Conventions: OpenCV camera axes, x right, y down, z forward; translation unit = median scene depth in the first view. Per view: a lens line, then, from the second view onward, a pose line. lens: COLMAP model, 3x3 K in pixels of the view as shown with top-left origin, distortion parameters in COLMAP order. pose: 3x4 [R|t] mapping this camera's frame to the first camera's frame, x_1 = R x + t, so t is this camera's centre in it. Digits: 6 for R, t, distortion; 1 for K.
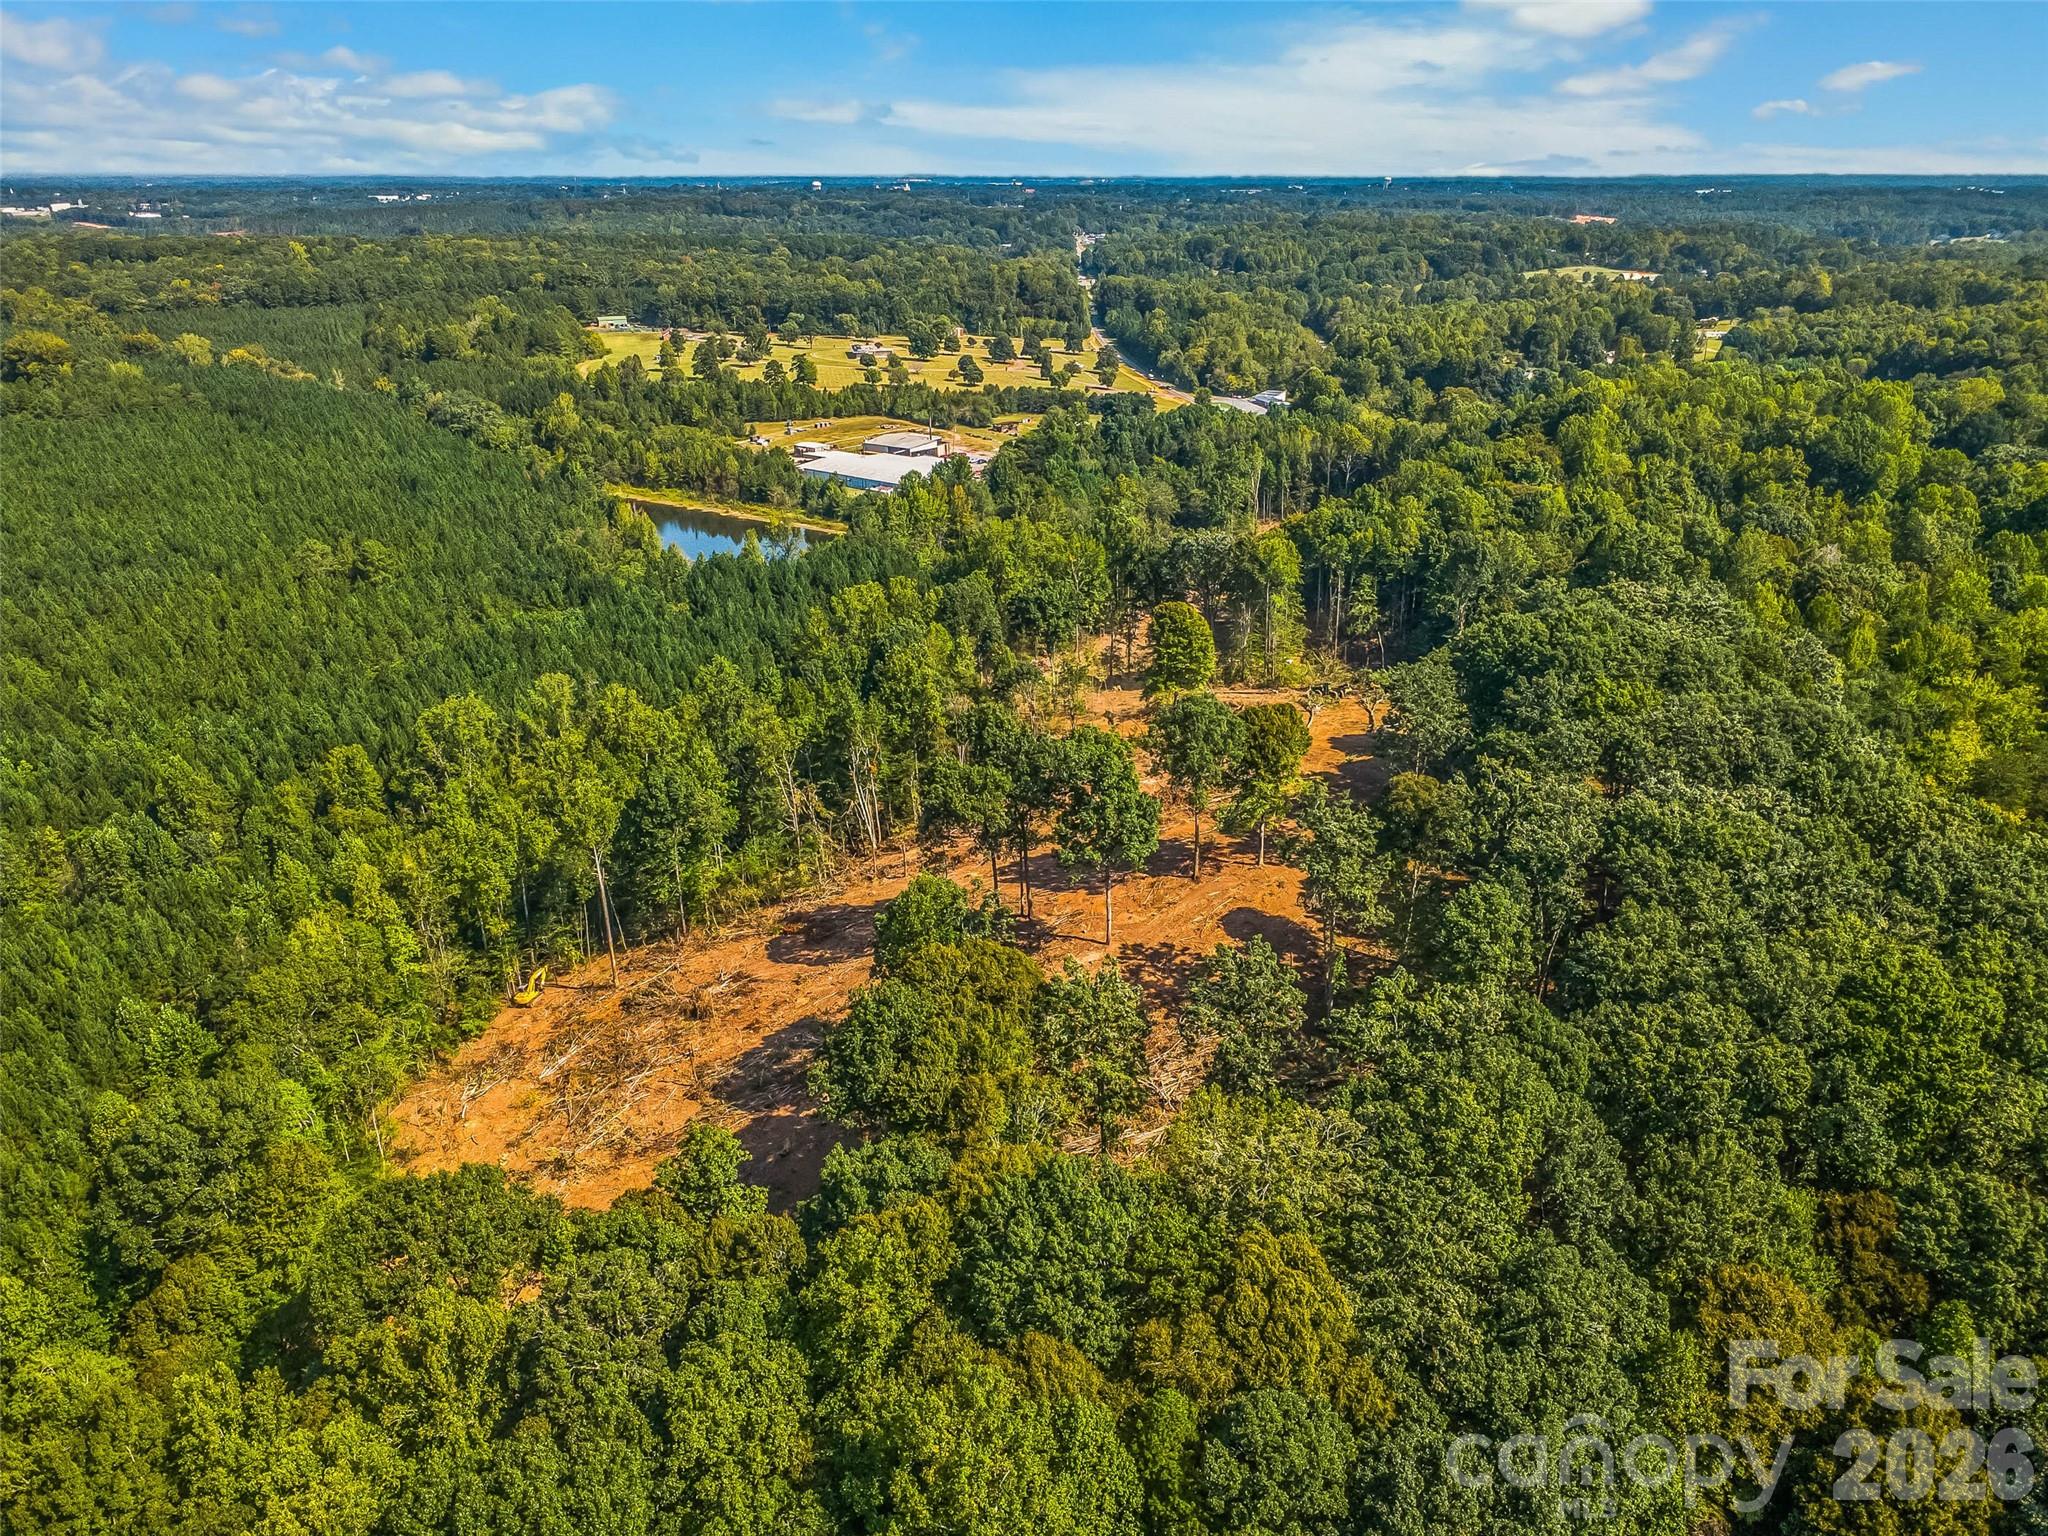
lens RADIAL K [[1394.7, 0, 1024.0], [0, 1394.7, 768.0], [0, 0, 1]] dist [0.004789, 0.000151]
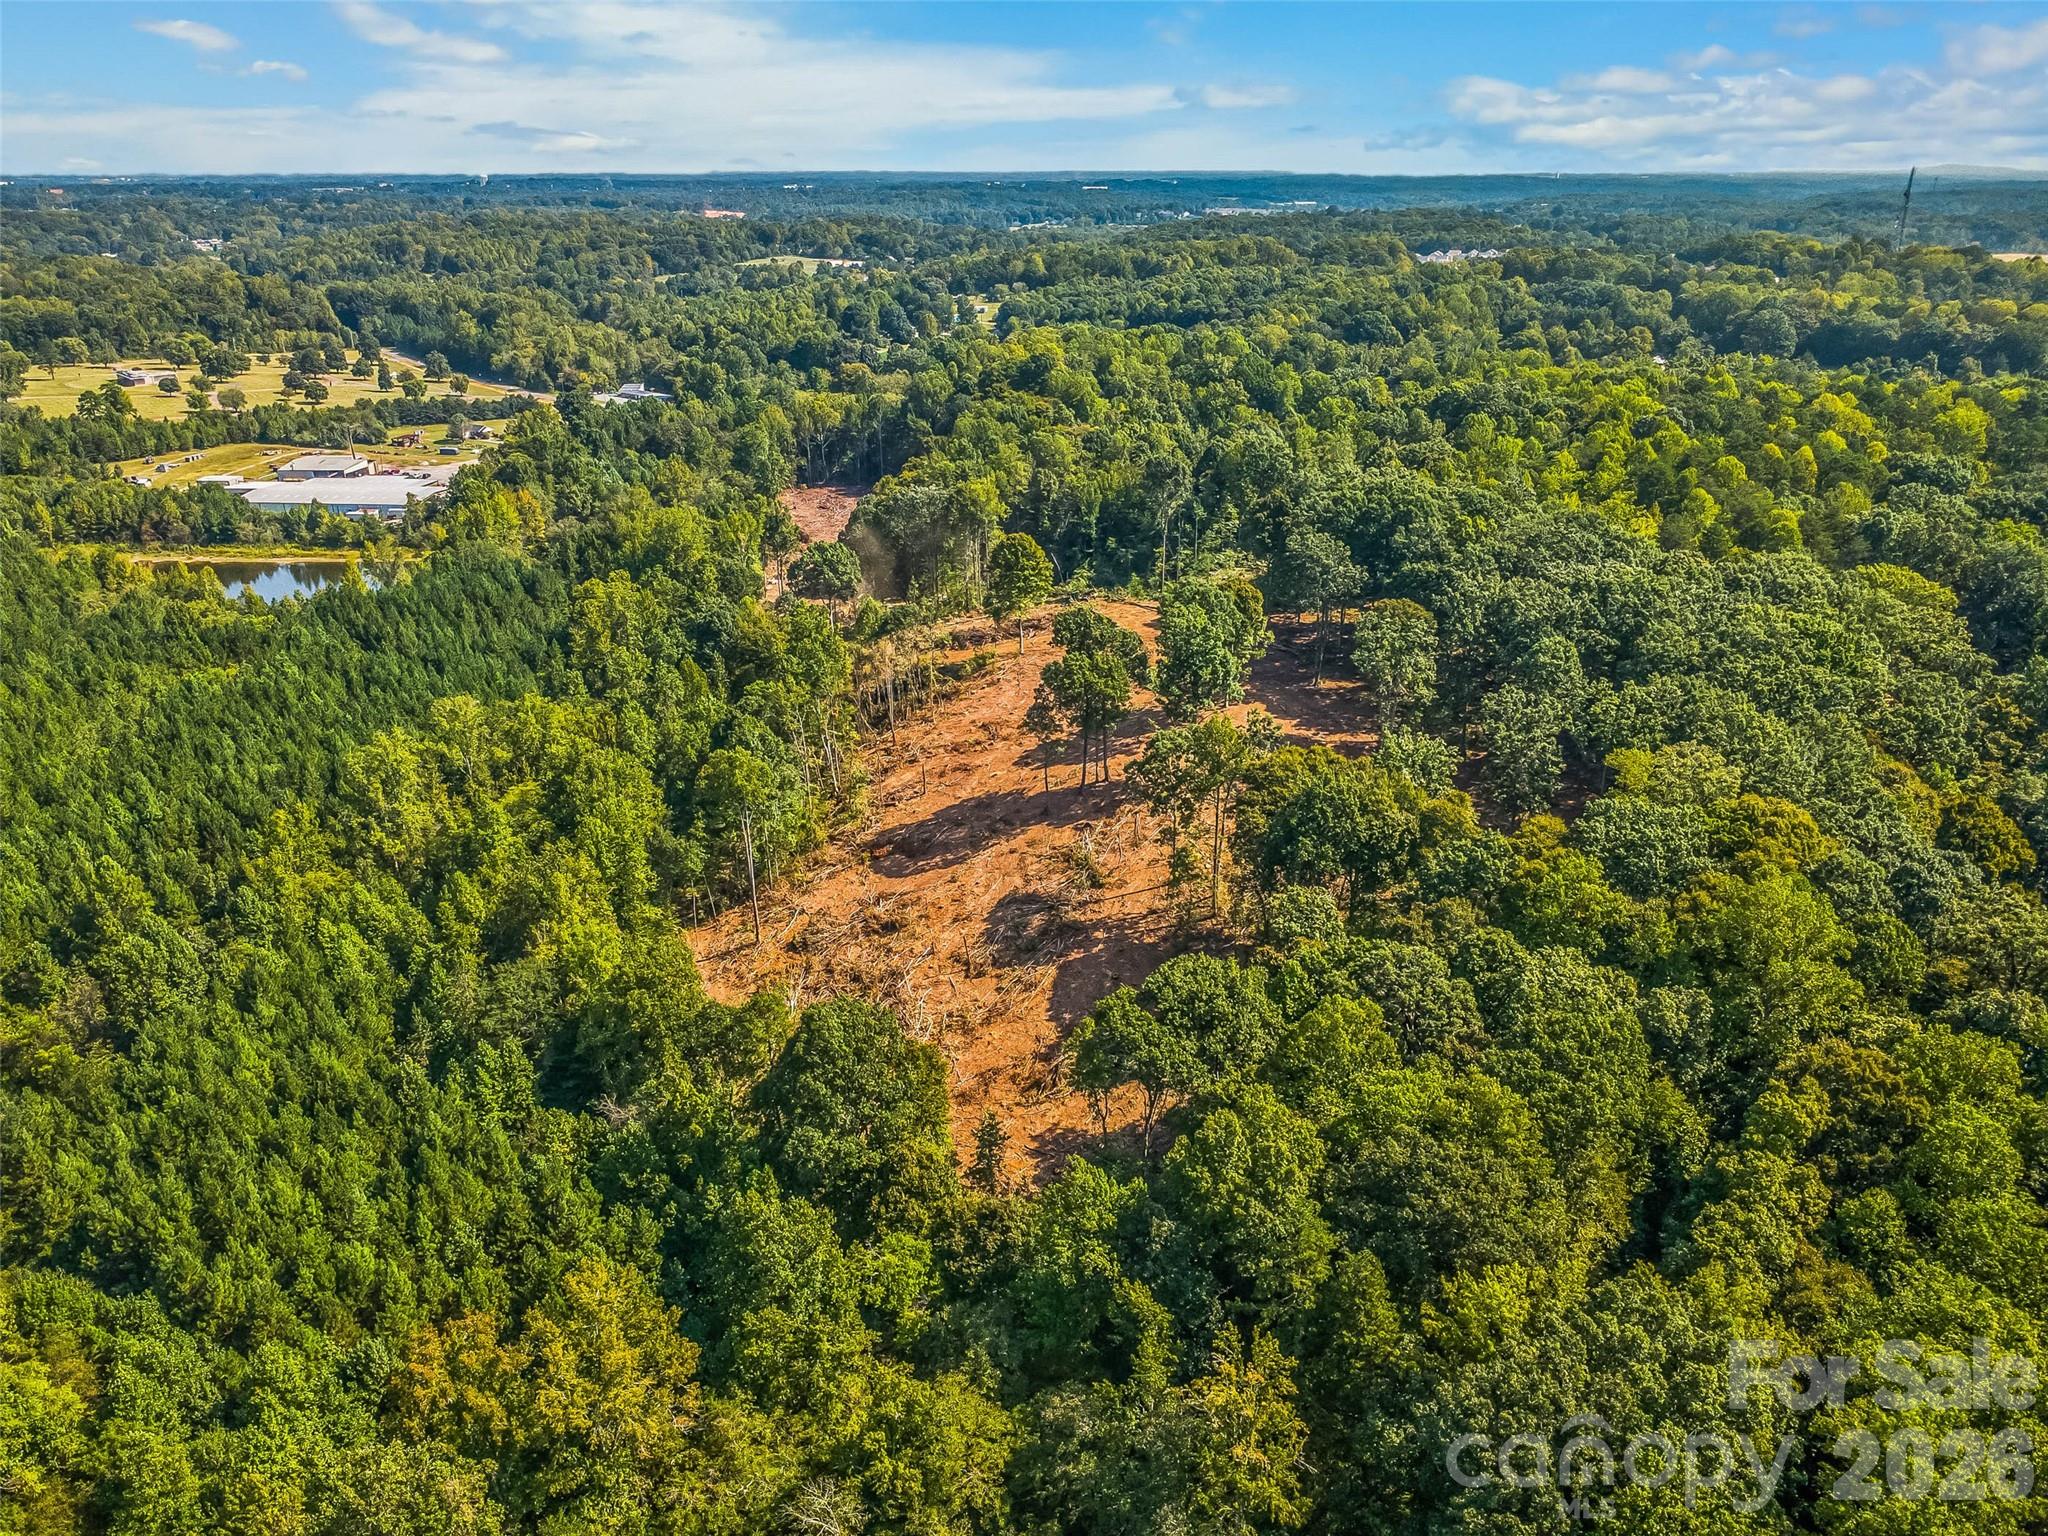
lens RADIAL K [[1394.7, 0, 1024.0], [0, 1394.7, 768.0], [0, 0, 1]] dist [0.004789, 0.000151]
pose [[0.857540, -0.208220, 0.470393, -0.144188], [0.207177, 0.976774, 0.054680, 0.003142], [-0.470853, 0.050564, 0.880762, -0.003373]]
